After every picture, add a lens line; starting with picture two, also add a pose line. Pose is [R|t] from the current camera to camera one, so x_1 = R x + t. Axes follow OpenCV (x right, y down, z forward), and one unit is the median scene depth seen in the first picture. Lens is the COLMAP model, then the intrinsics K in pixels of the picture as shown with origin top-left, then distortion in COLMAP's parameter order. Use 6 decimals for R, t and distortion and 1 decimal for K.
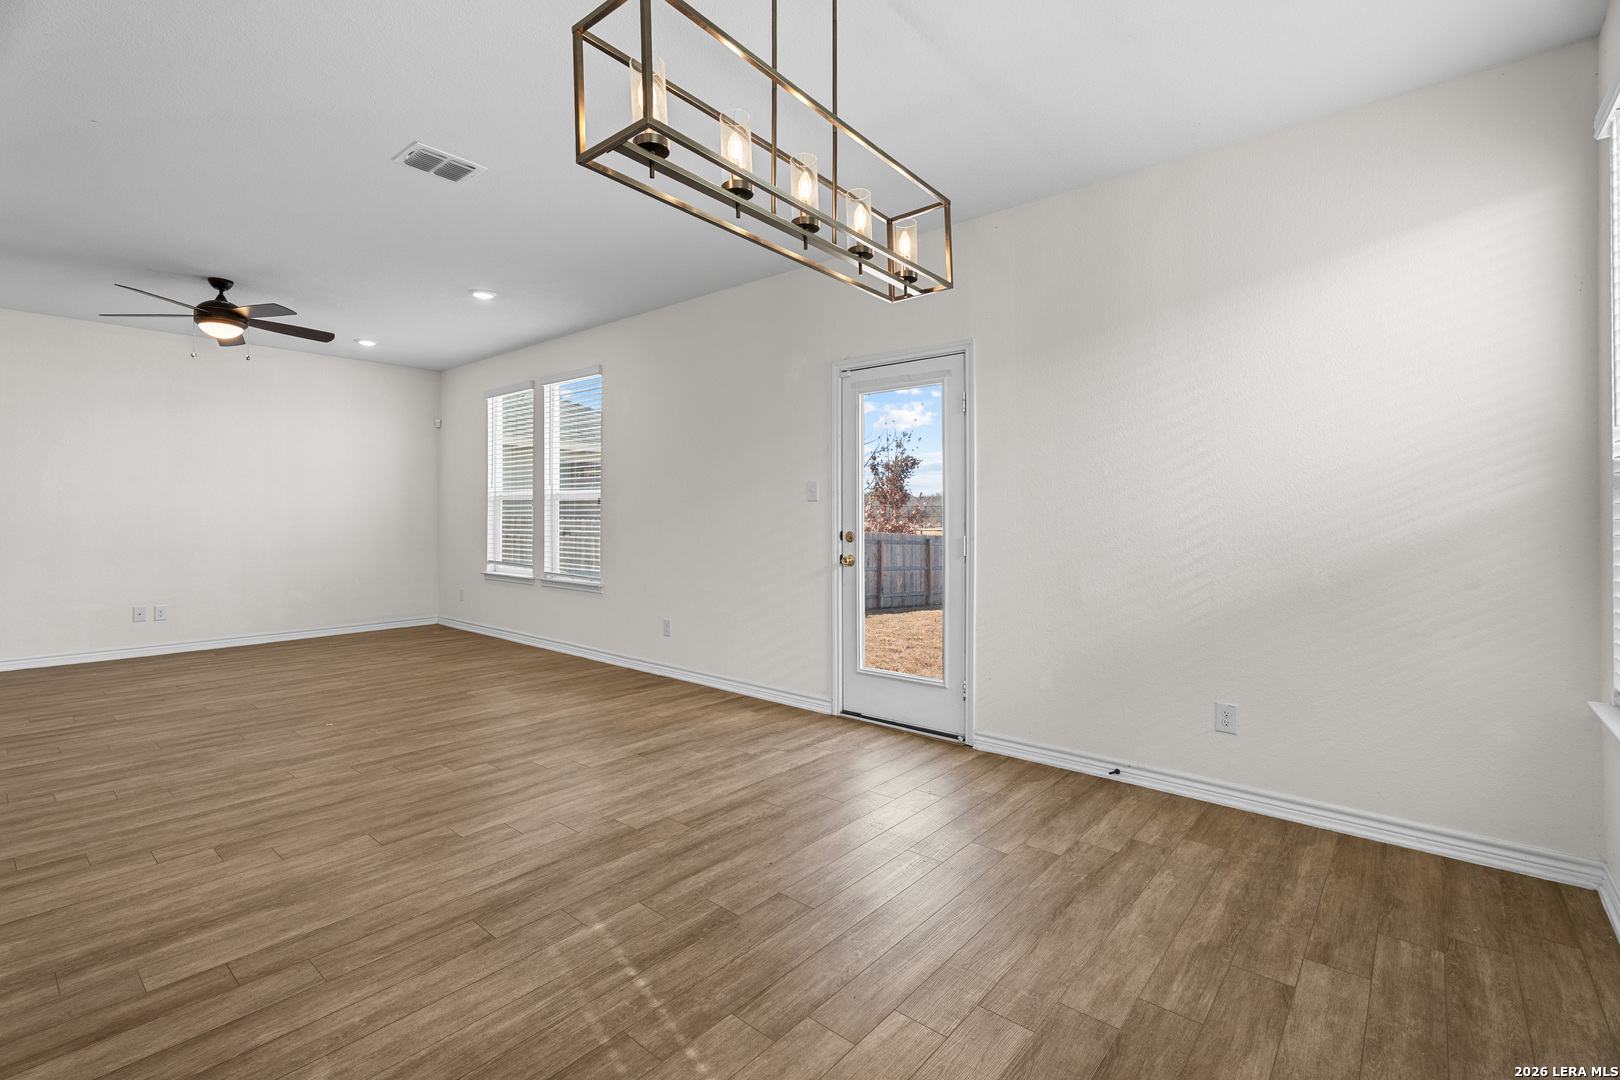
lens RADIAL K [[725.1, 0, 798.3], [0, 725.1, 516.0], [0, 0, 1]] dist [-0.000527, 0.001507]
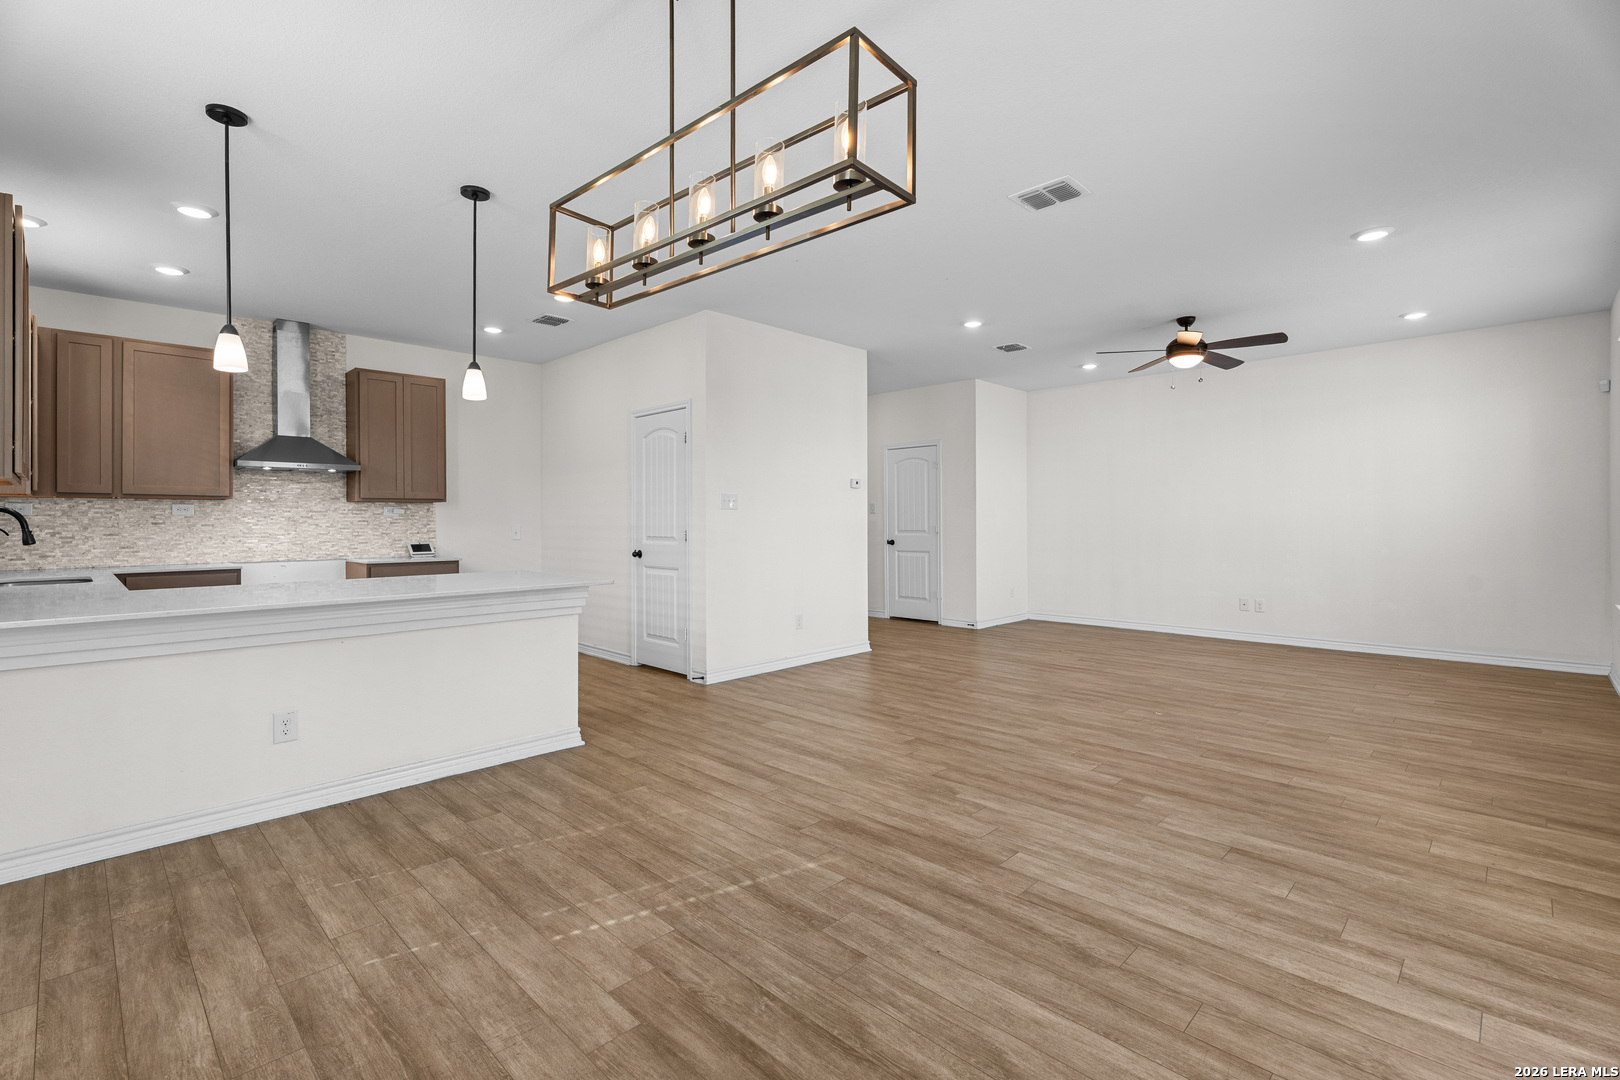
lens RADIAL K [[725.1, 0, 811.9], [0, 725.1, 536.0], [0, 0, 1]] dist [-0.000527, 0.001507]
pose [[-0.057512, 0.019477, -0.998155, 0.541782], [0.003605, 0.999807, 0.019301, -0.001852], [0.998338, -0.002489, -0.057571, 0.635738]]
